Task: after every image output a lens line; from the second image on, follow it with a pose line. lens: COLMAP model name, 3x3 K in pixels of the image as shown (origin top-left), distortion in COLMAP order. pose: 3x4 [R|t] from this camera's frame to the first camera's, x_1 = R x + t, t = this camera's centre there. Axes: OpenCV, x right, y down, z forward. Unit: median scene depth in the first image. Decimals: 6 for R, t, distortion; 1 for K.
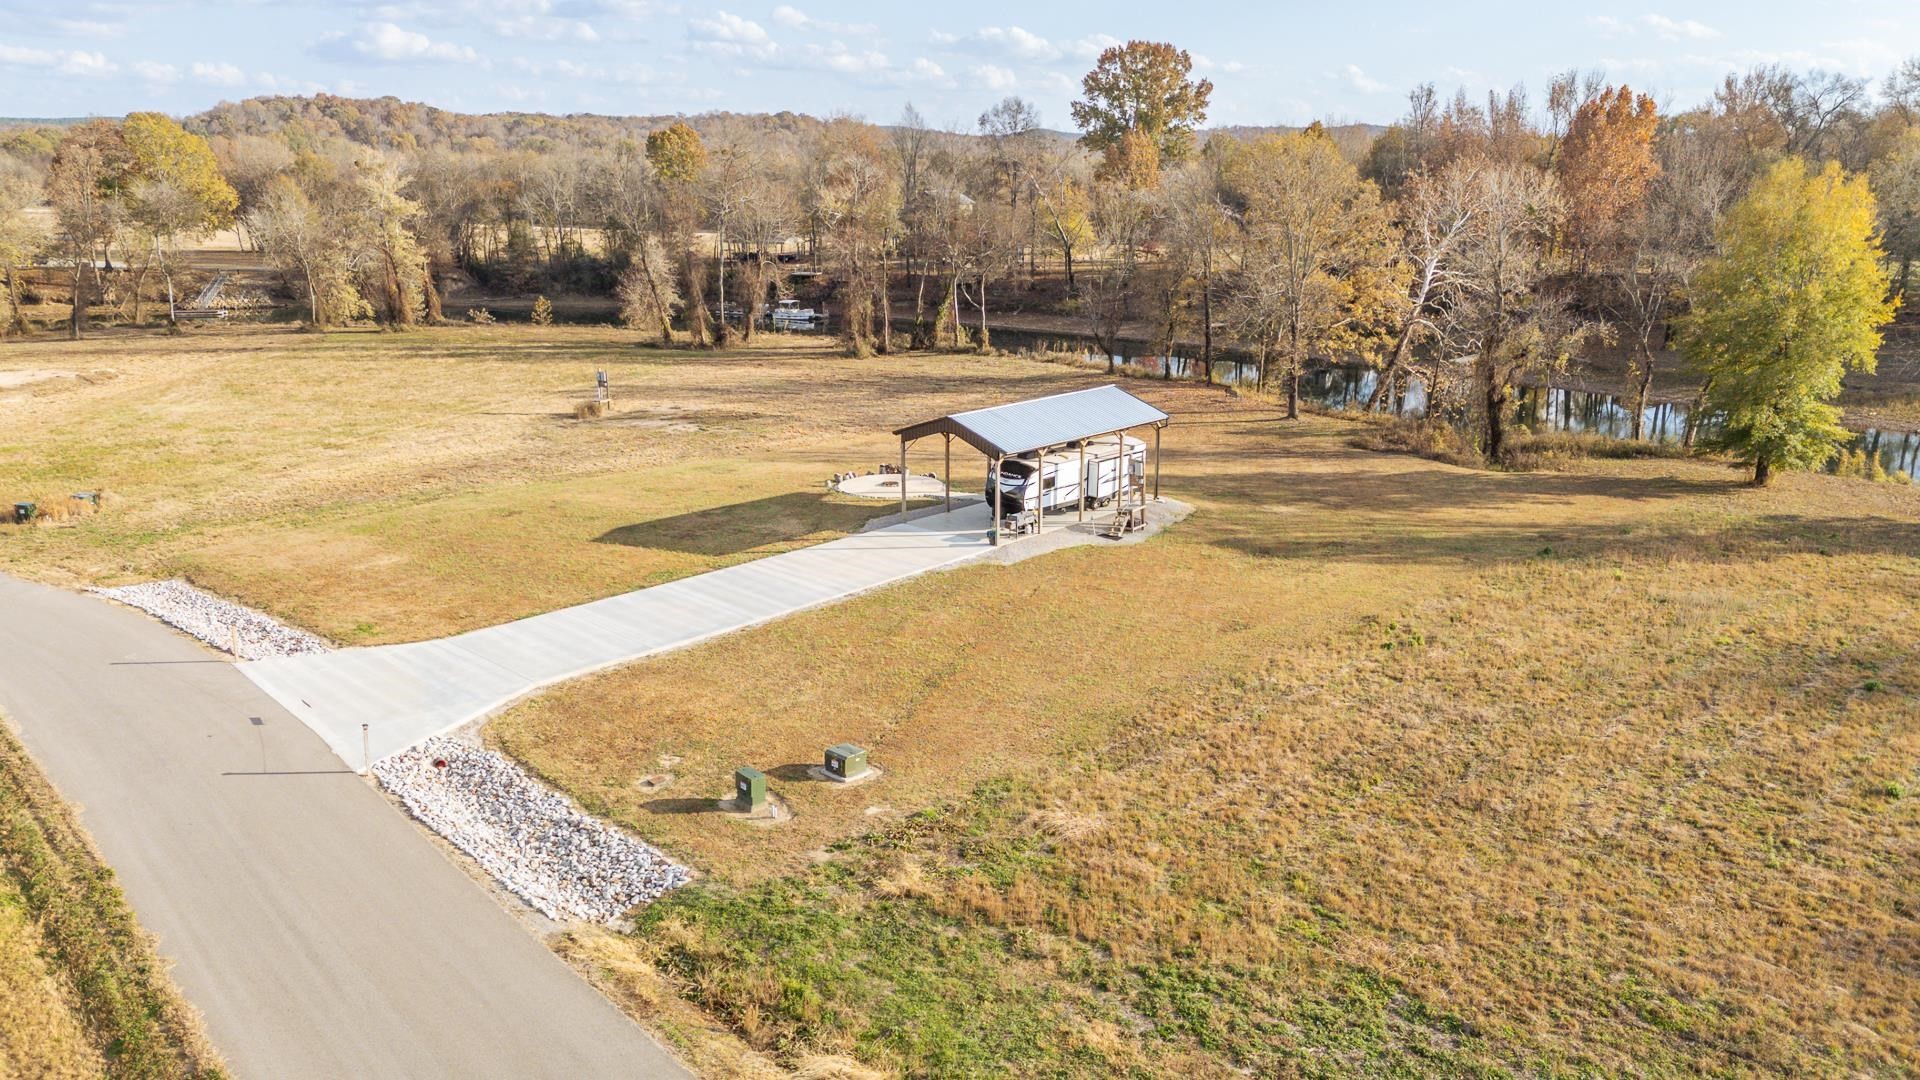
lens RADIAL K [[1409.1, 0, 973.7], [0, 1409.1, 546.5], [0, 0, 1]] dist [0.067136, -0.065827]
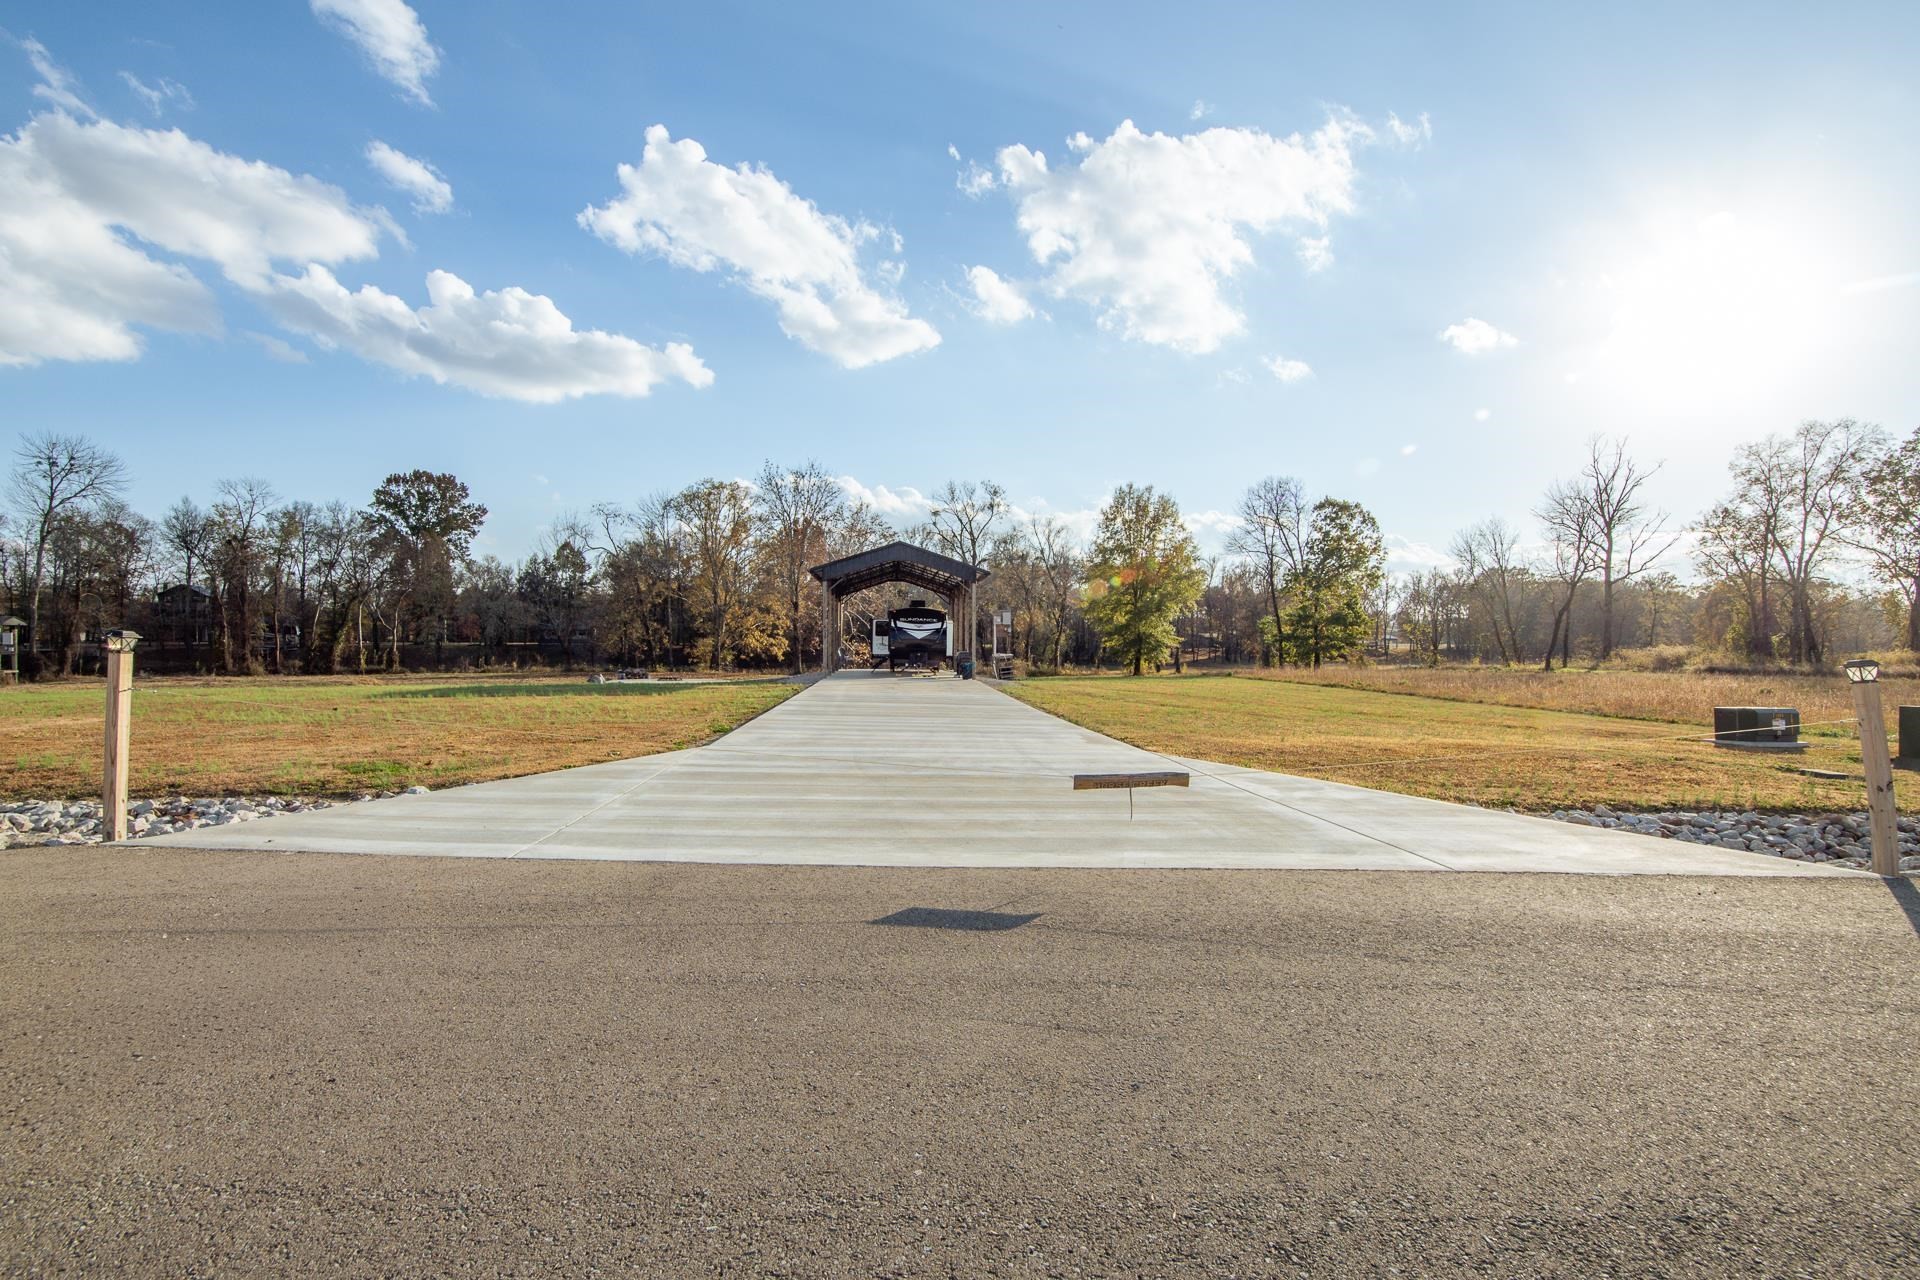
lens RADIAL K [[855.2, 0, 945.3], [0, 855.2, 656.4], [0, 0, 1]] dist [-0.035231, 0.007062]
pose [[0.681459, -0.004987, 0.731840, -0.305752], [0.185701, 0.968428, -0.166318, 0.055940], [-0.707905, 0.249242, 0.660870, 0.508904]]
